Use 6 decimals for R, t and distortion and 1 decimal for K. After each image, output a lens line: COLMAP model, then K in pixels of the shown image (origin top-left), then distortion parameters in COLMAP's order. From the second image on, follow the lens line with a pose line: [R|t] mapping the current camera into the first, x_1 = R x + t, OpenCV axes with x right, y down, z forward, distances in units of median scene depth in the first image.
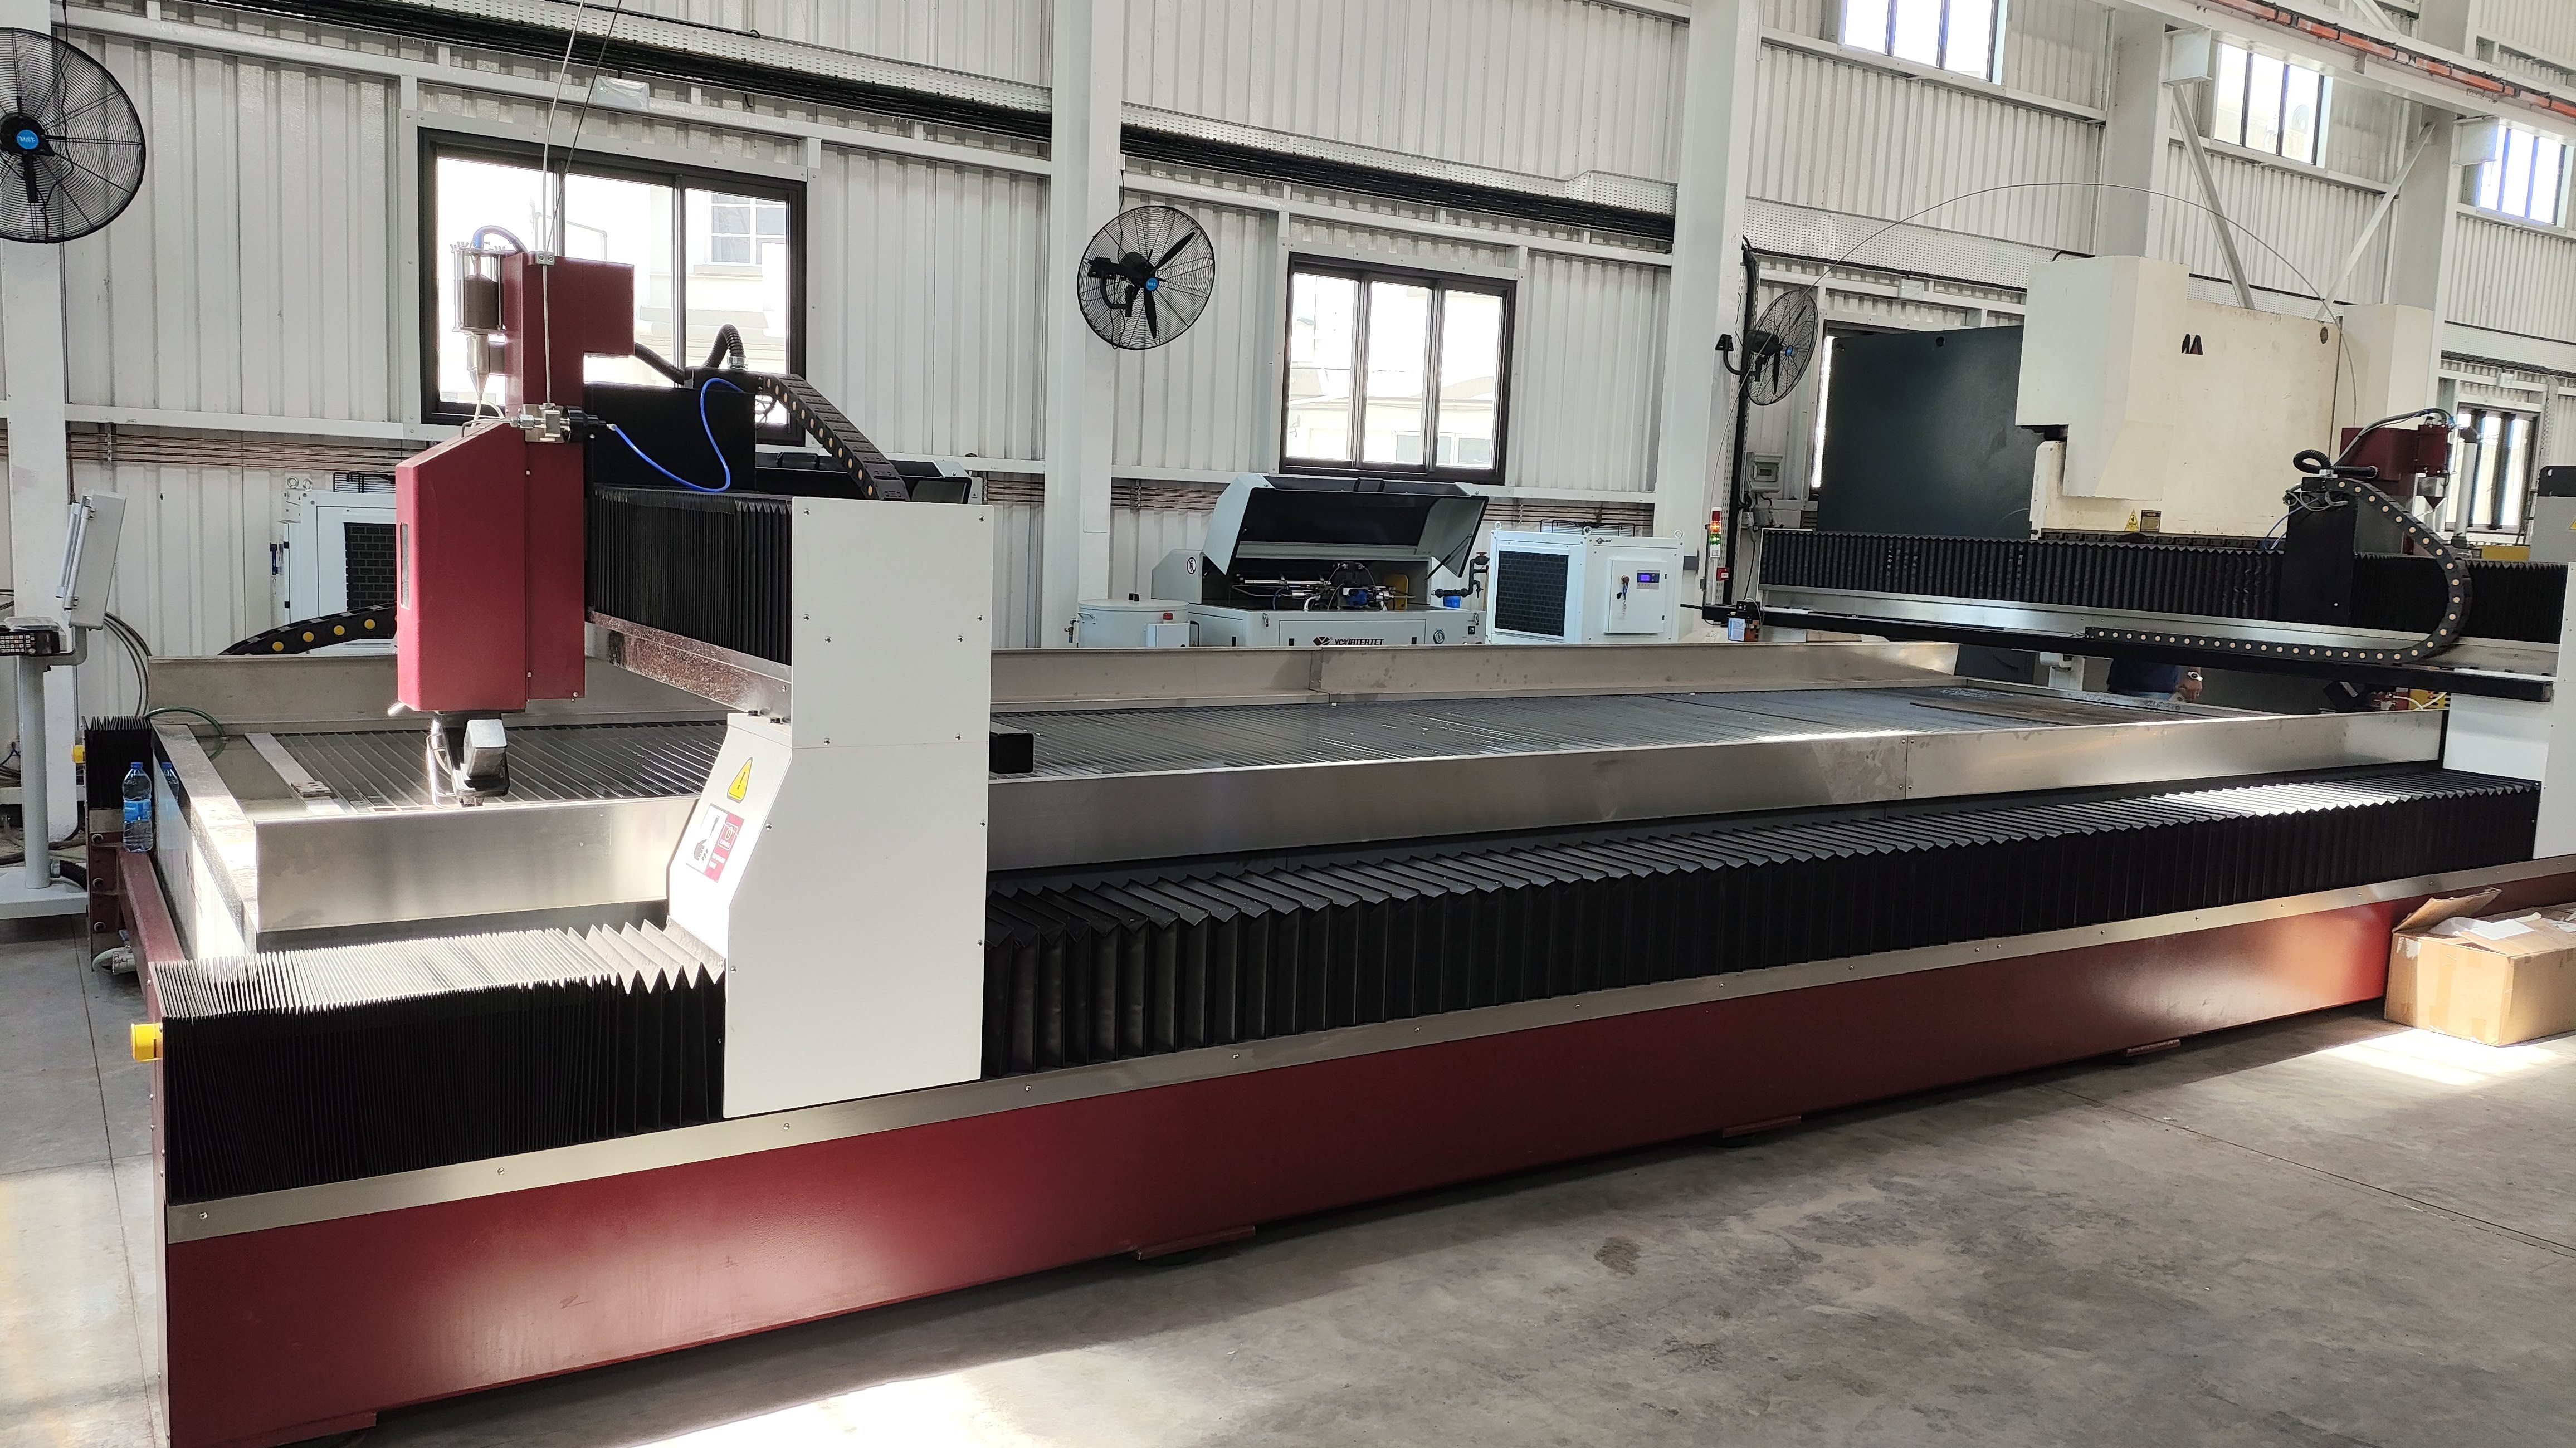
lens RADIAL K [[1914.8, 0, 1266.0], [0, 1914.8, 718.8], [0, 0, 1]] dist [0.091684, -0.126818]
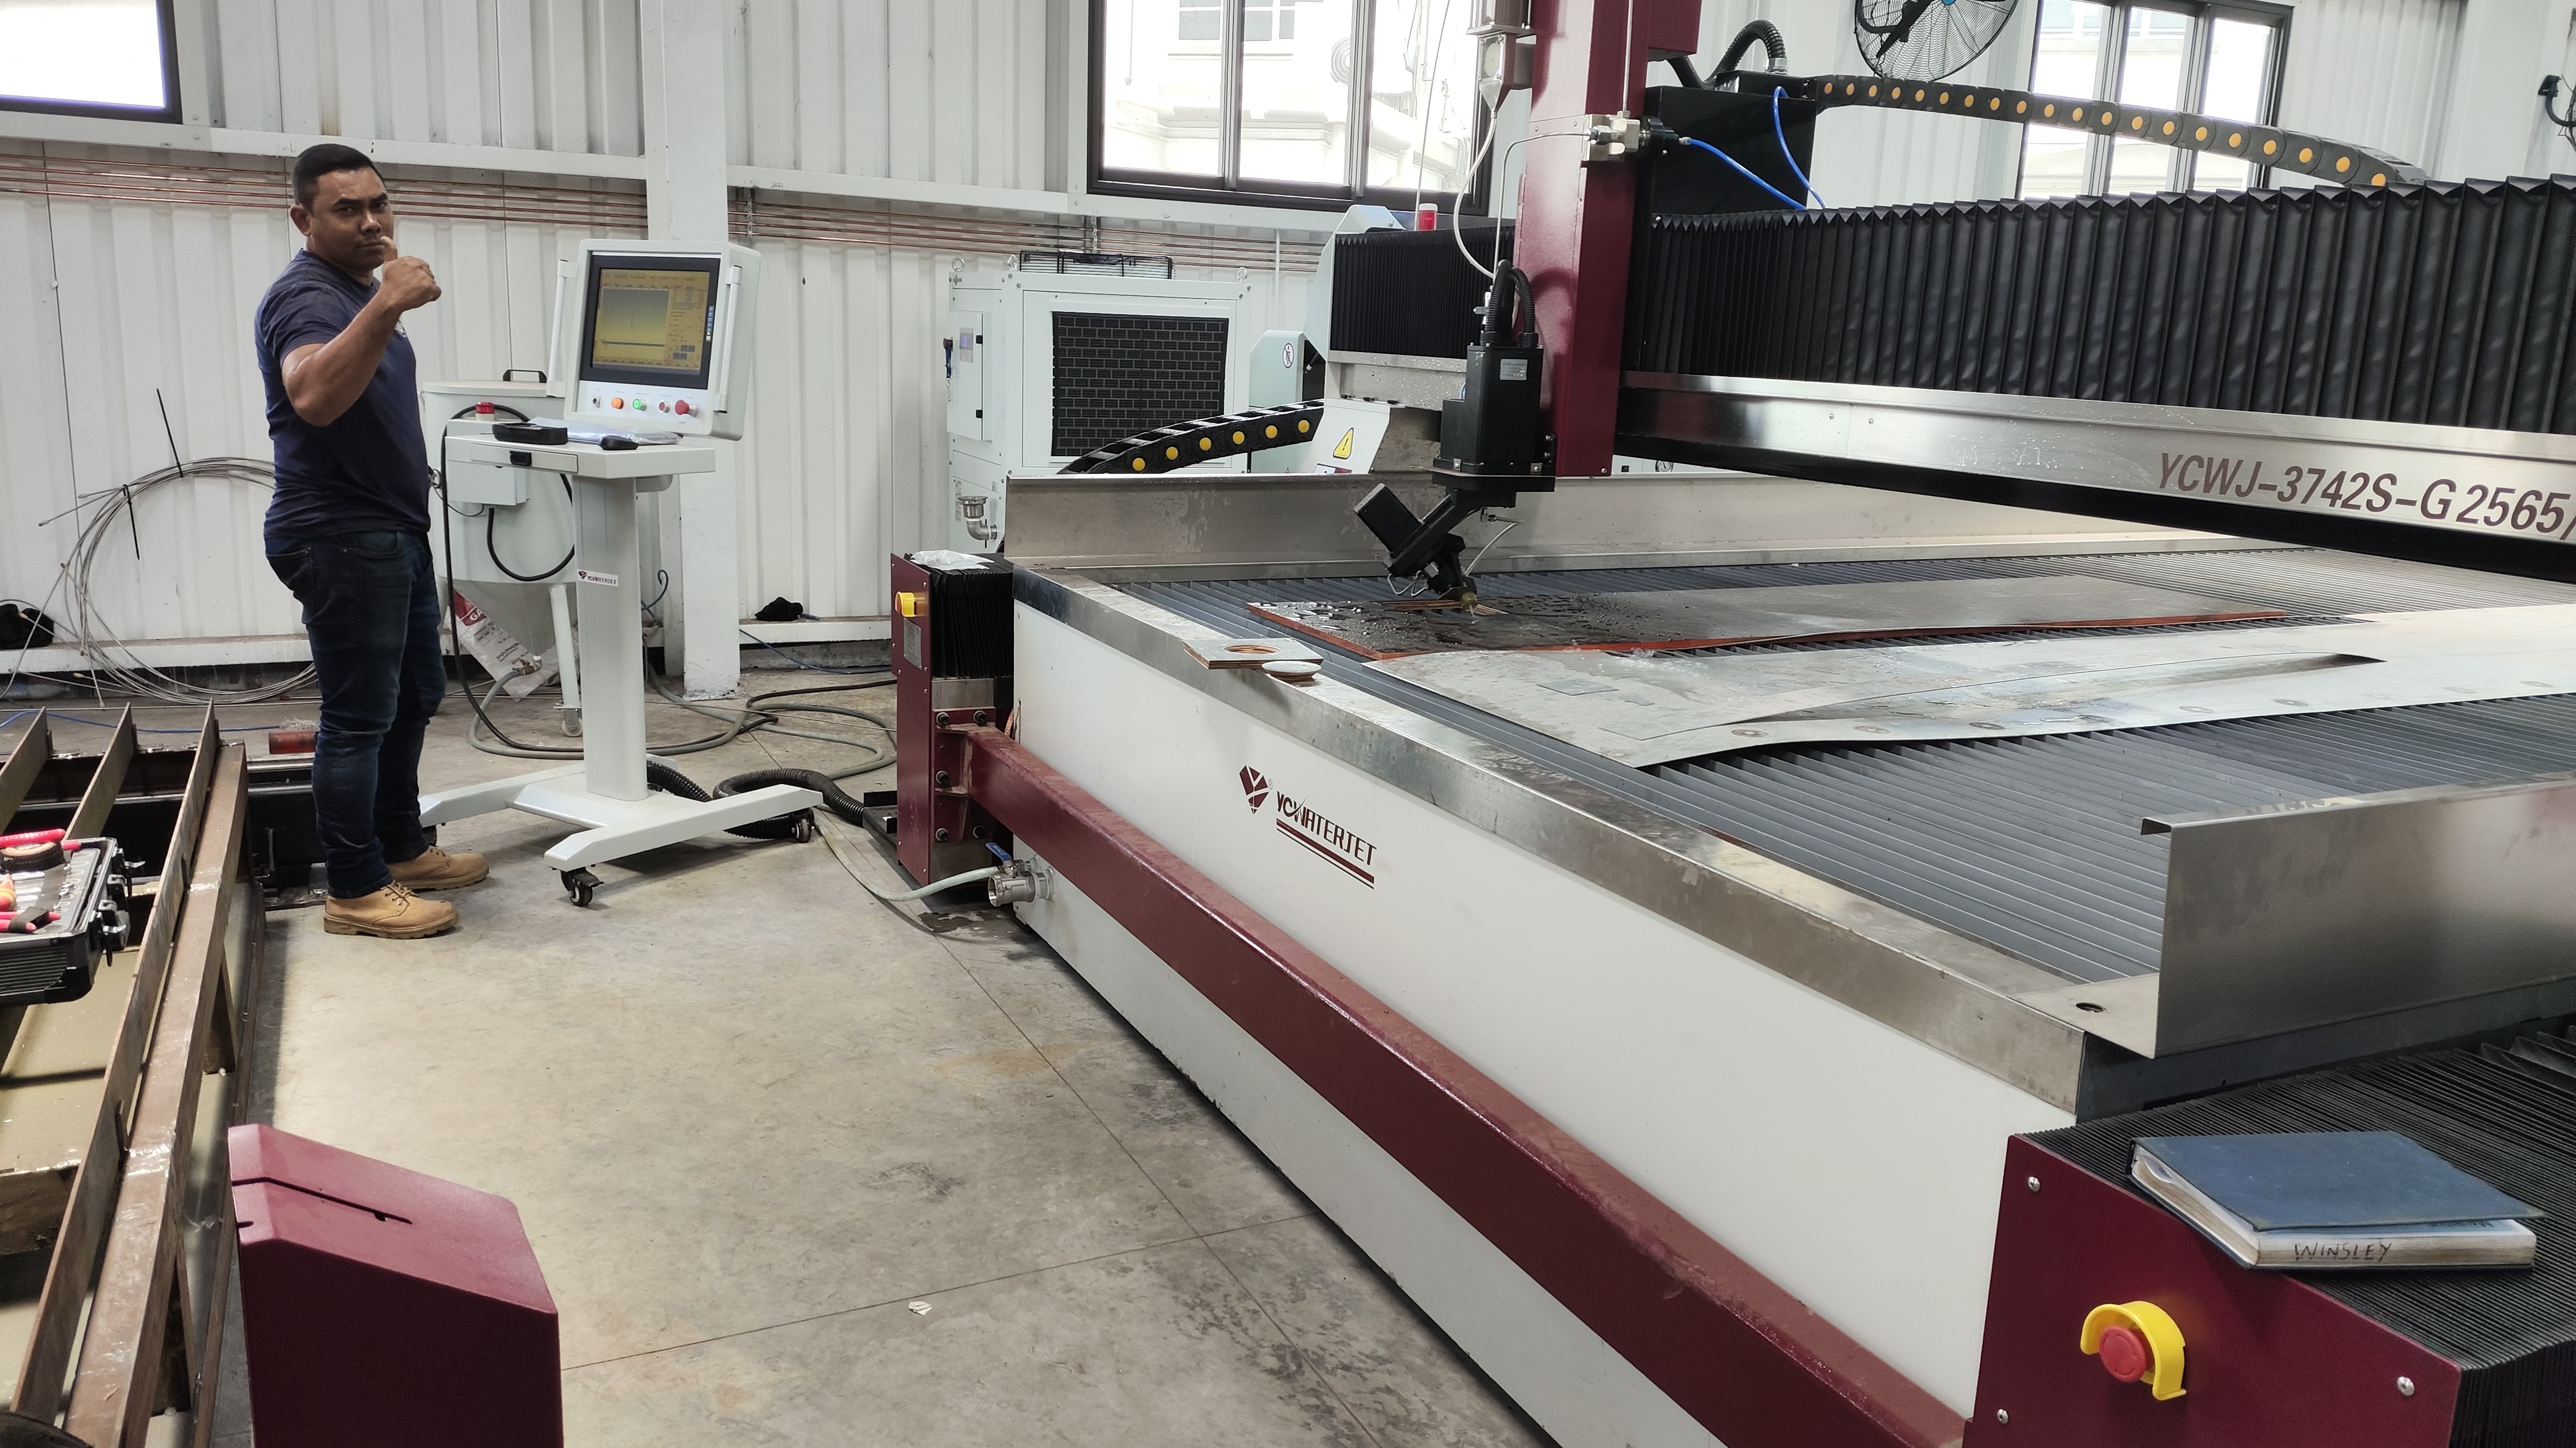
lens RADIAL K [[1914.8, 0, 1265.8], [0, 1914.8, 720.1], [0, 0, 1]] dist [0.091684, -0.126818]
pose [[0.991654, 0.025131, -0.126458, -0.187868], [-0.013371, 0.995576, 0.093000, -0.005132], [0.128236, -0.090533, 0.987603, 0.139128]]
